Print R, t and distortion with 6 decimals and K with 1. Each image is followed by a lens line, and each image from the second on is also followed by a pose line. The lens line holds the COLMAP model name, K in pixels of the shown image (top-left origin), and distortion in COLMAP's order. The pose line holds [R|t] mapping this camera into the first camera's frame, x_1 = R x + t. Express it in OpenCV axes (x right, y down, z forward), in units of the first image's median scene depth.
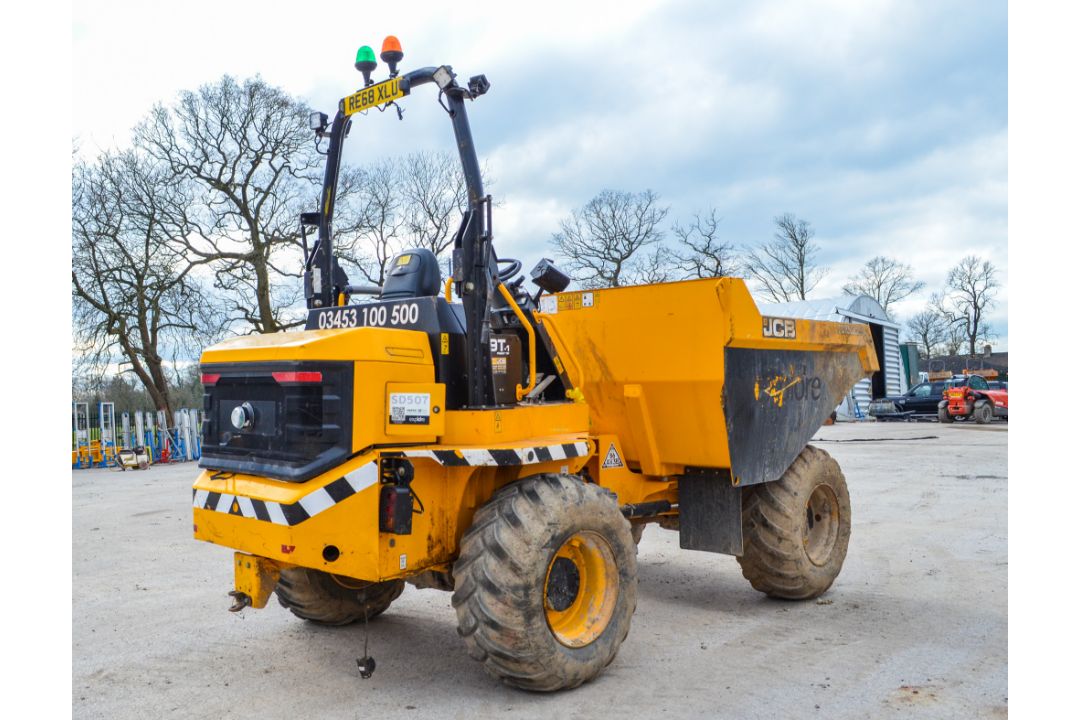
lens RADIAL K [[935.6, 0, 500.4], [0, 935.6, 392.5], [0, 0, 1]] dist [-0.079442, -0.001598]
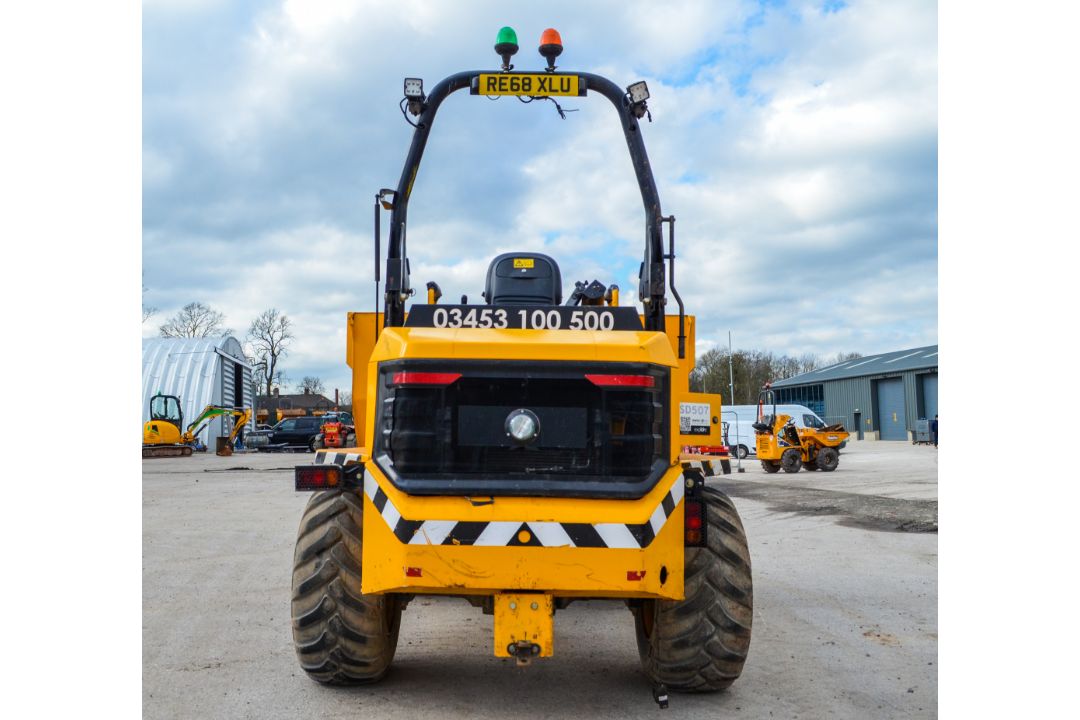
lens RADIAL K [[882.6, 0, 457.6], [0, 882.6, 380.1], [0, 0, 1]] dist [-0.088051, 0.000294]
pose [[0.728667, 0.050562, 0.682999, -0.639035], [-0.012760, 0.998100, -0.060276, 0.024793], [-0.684749, 0.035206, 0.727928, 0.348315]]
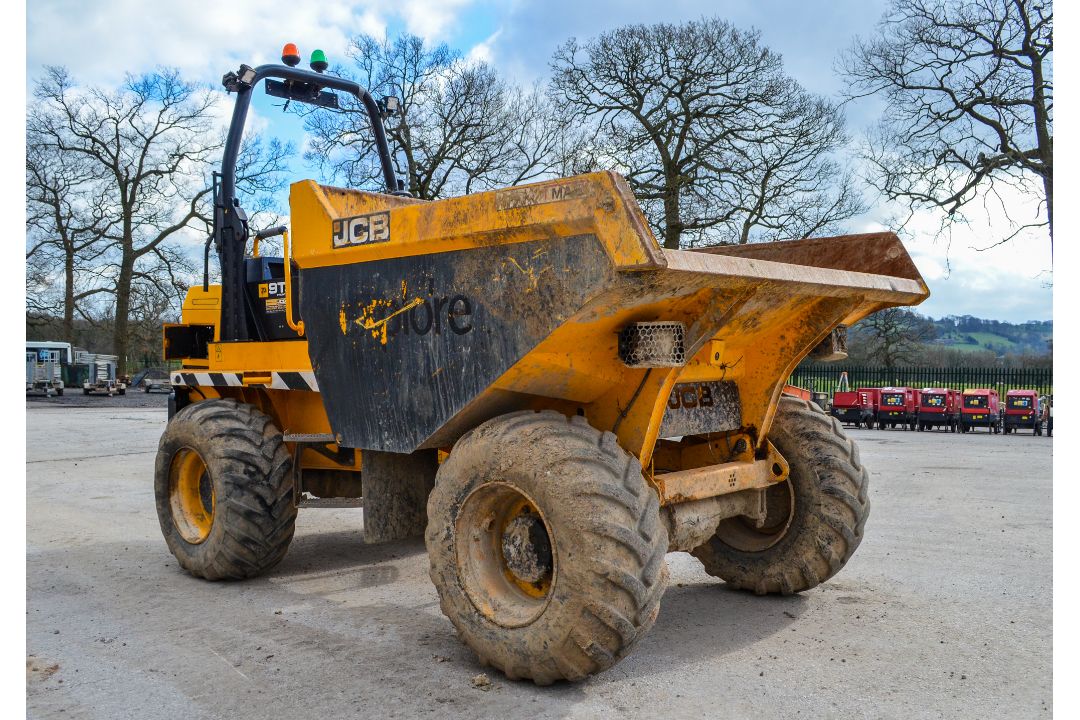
lens RADIAL K [[955.0, 0, 524.5], [0, 955.0, 397.6], [0, 0, 1]] dist [-0.069024, -0.008111]
pose [[0.022469, 0.059668, -0.997965, 1.024383], [0.002388, 0.998211, 0.059737, 0.013141], [0.999745, -0.003725, 0.022286, 1.110957]]
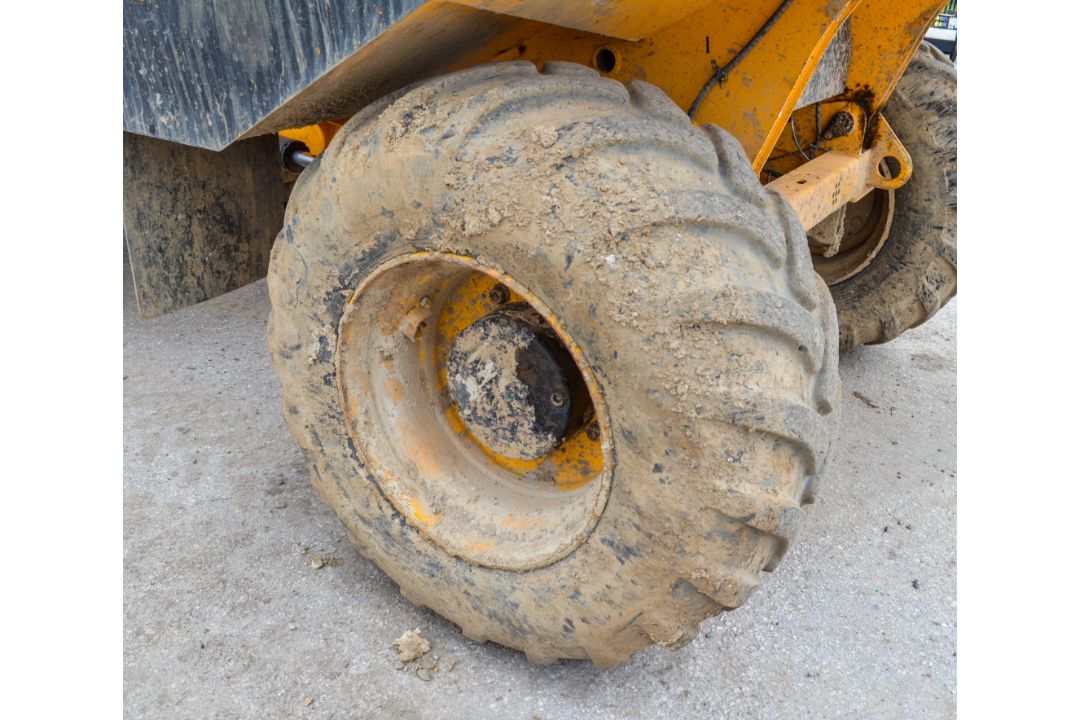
lens RADIAL K [[904.9, 0, 534.1], [0, 904.9, 389.3], [0, 0, 1]] dist [-0.073984, 0.000307]
pose [[0.210839, 0.461409, -0.861771, 0.612904], [-0.053469, 0.885712, 0.461146, 0.027484], [0.976057, -0.051150, 0.211413, 1.075440]]
